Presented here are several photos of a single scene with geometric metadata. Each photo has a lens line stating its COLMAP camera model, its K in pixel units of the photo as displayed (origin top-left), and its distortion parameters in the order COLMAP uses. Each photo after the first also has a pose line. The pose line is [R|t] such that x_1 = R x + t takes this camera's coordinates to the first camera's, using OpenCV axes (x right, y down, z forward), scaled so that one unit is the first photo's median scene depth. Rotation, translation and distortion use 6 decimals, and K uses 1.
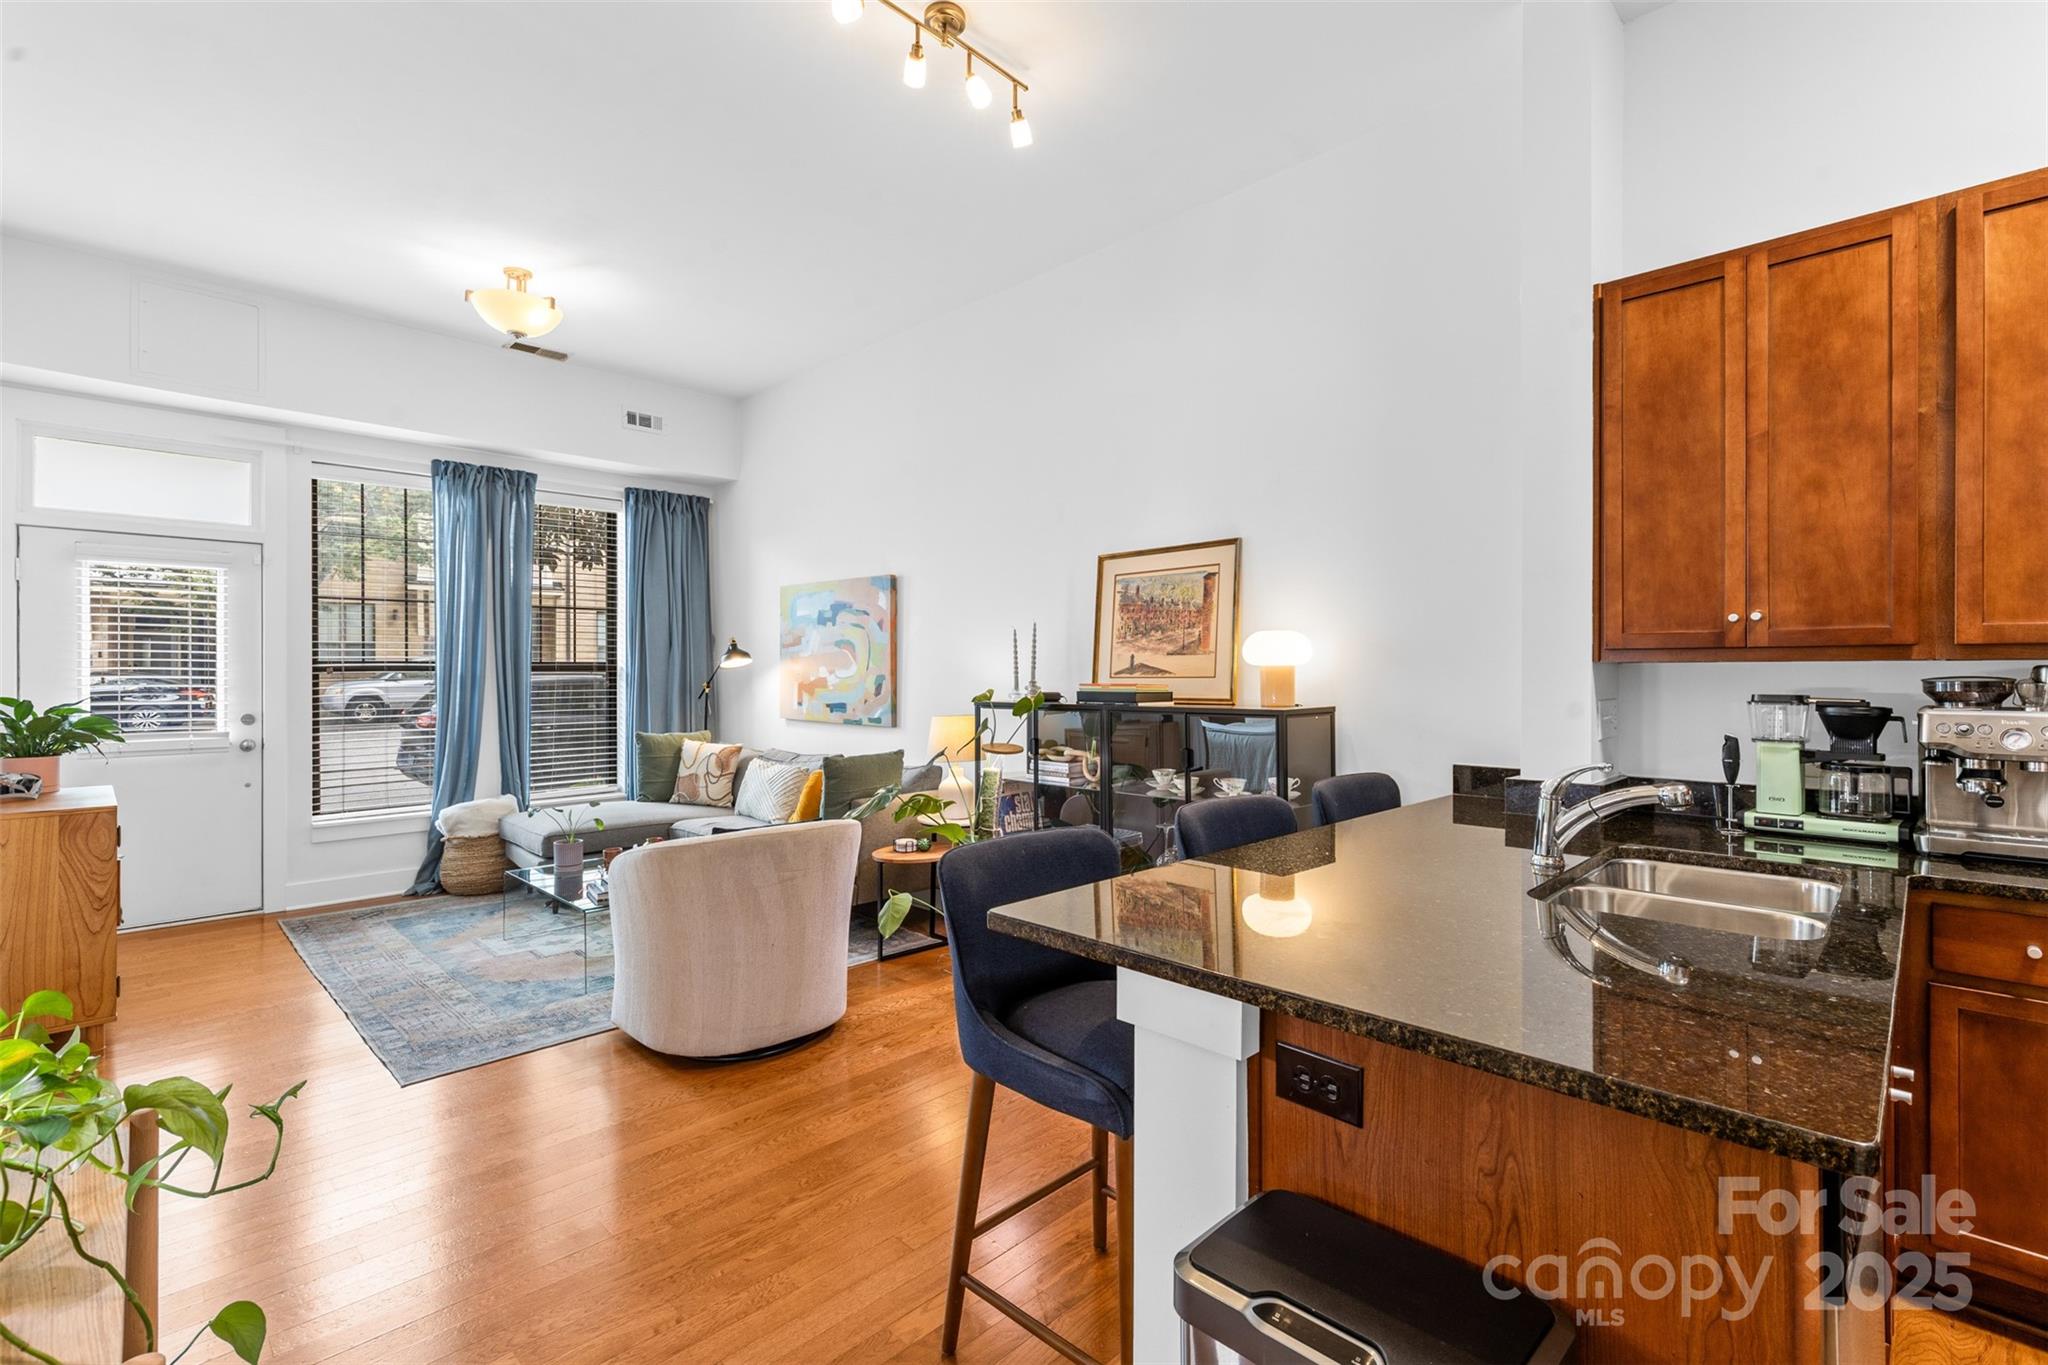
lens RADIAL K [[914.8, 0, 1022.6], [0, 914.8, 673.1], [0, 0, 1]] dist [0.003352, -0.000335]
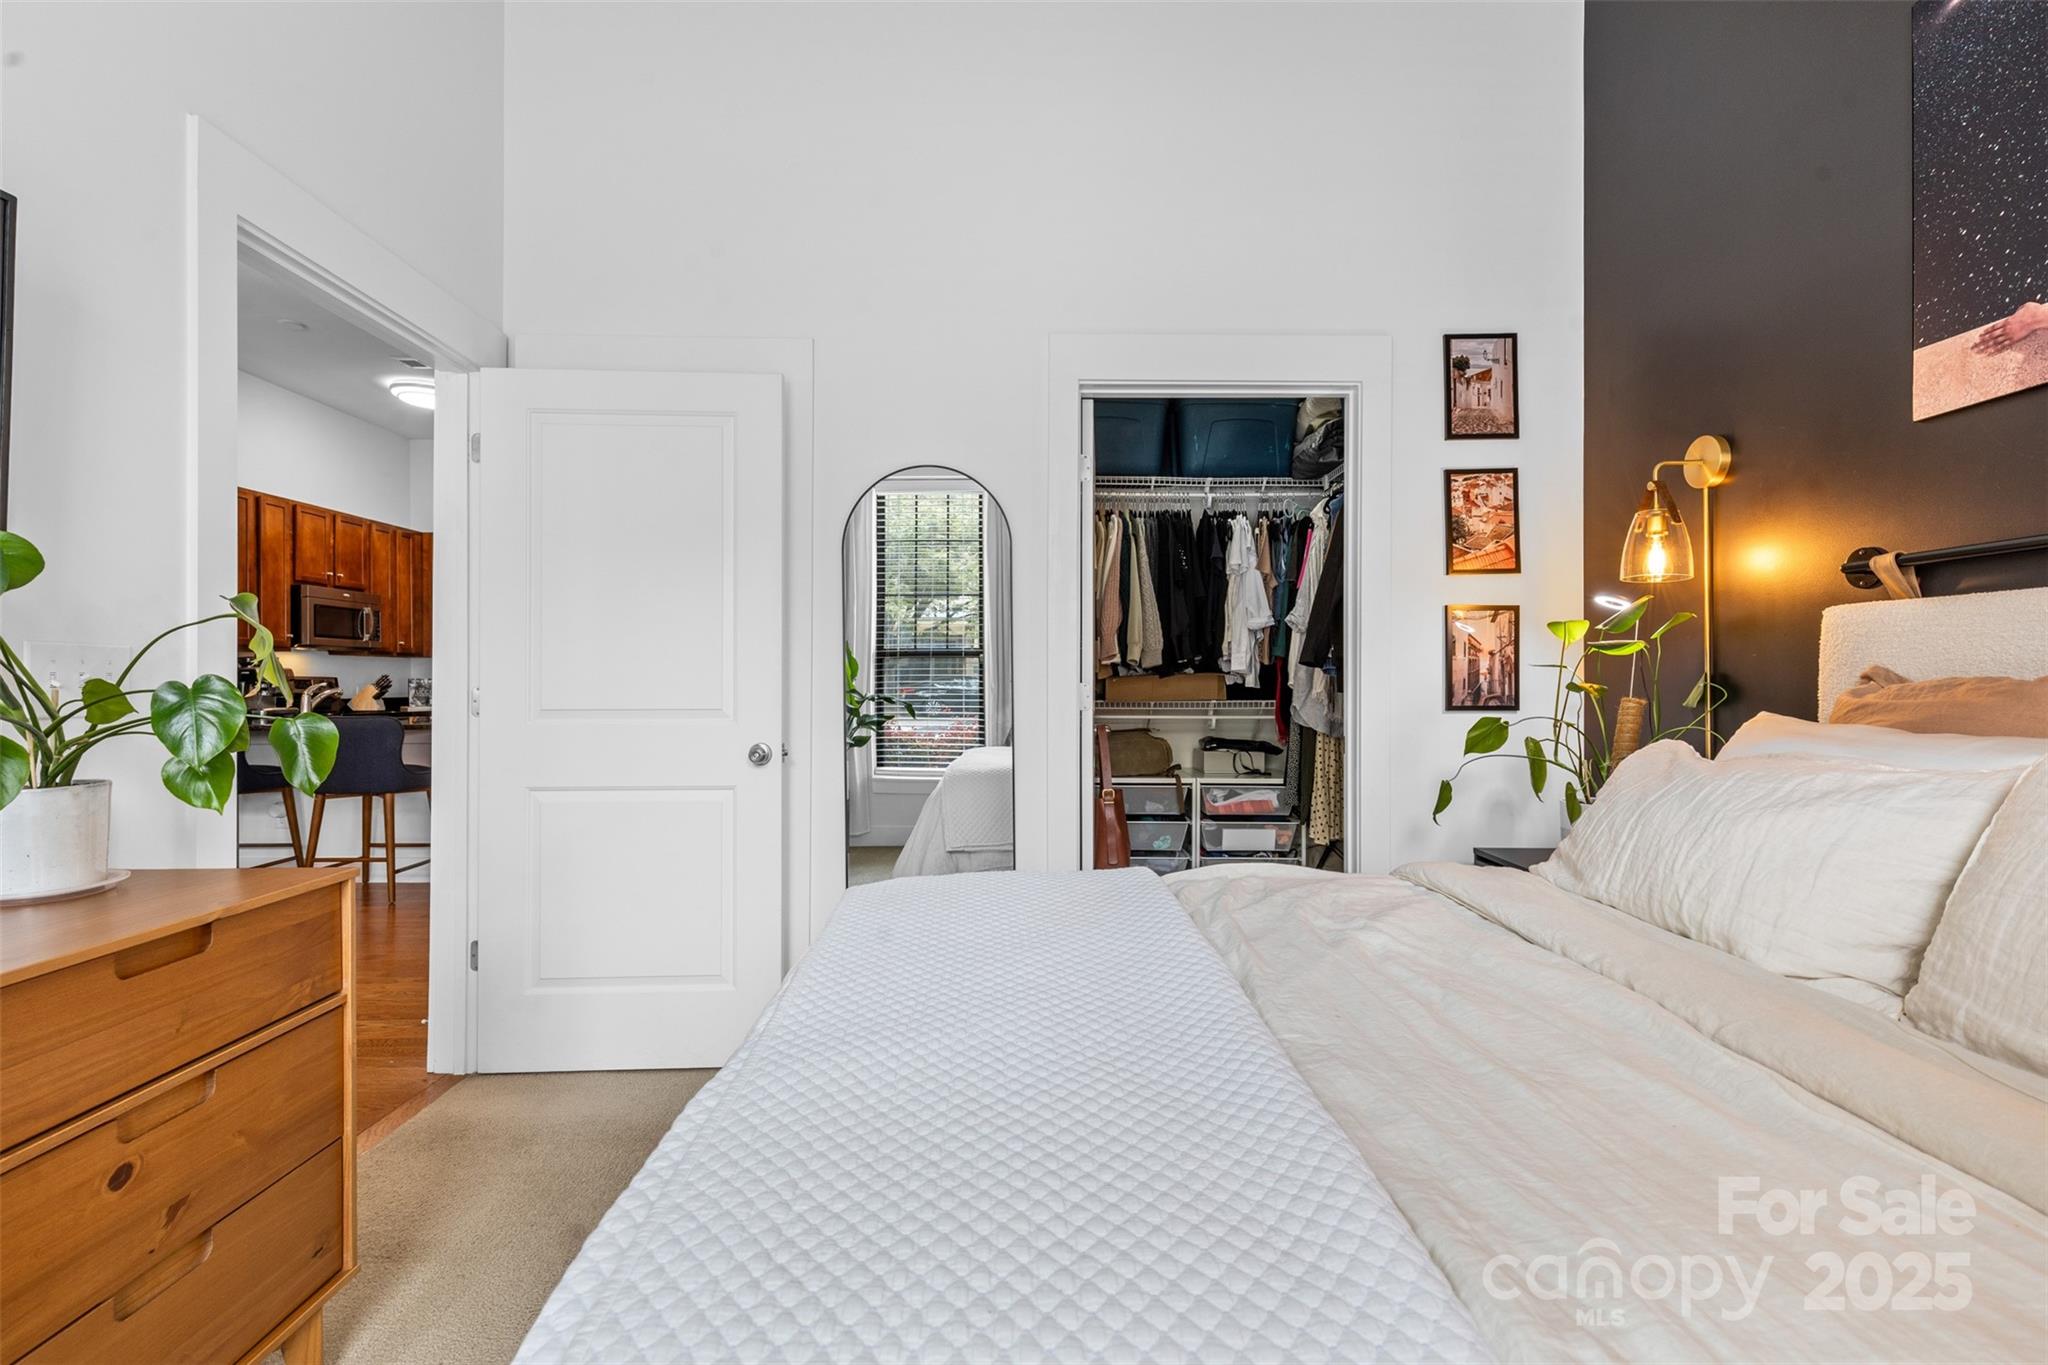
lens RADIAL K [[936.5, 0, 1024.0], [0, 936.5, 682.5], [0, 0, 1]] dist [0.011249, -0.000082]
pose [[-0.705049, -0.000293, 0.709159, -1.600776], [0.002979, 0.999990, 0.003374, 0.046888], [-0.709152, 0.004492, -0.705041, 0.780195]]
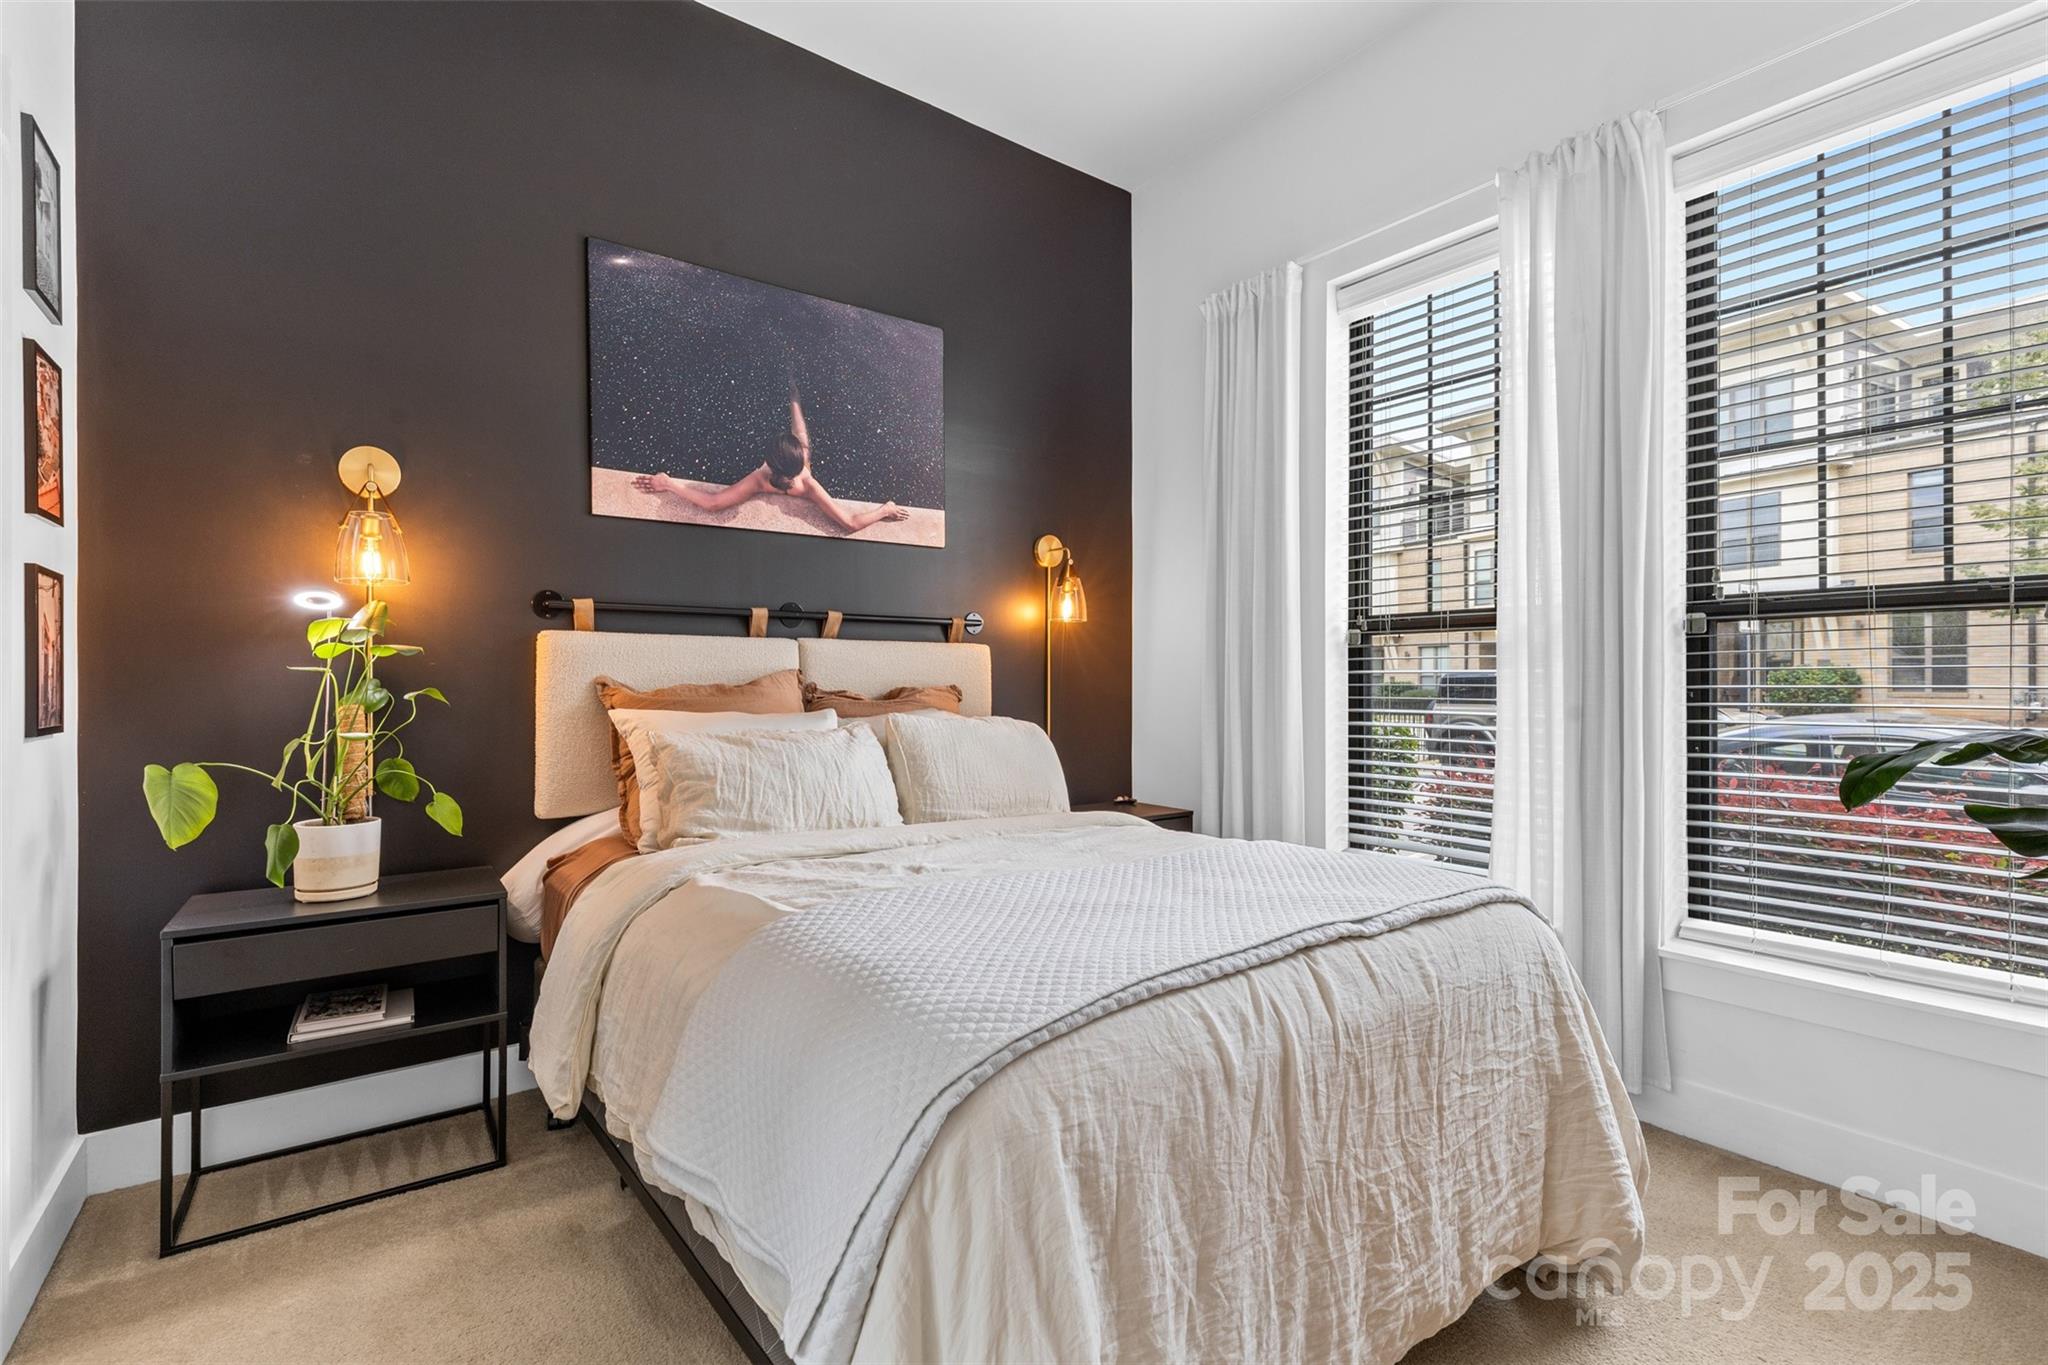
lens RADIAL K [[936.5, 0, 1024.0], [0, 936.5, 682.5], [0, 0, 1]] dist [0.011249, -0.000082]
pose [[-0.154658, 0.004118, -0.987959, -0.863357], [-0.001888, 0.999988, 0.004463, 0.044160], [0.987966, 0.002556, -0.154649, 0.549587]]
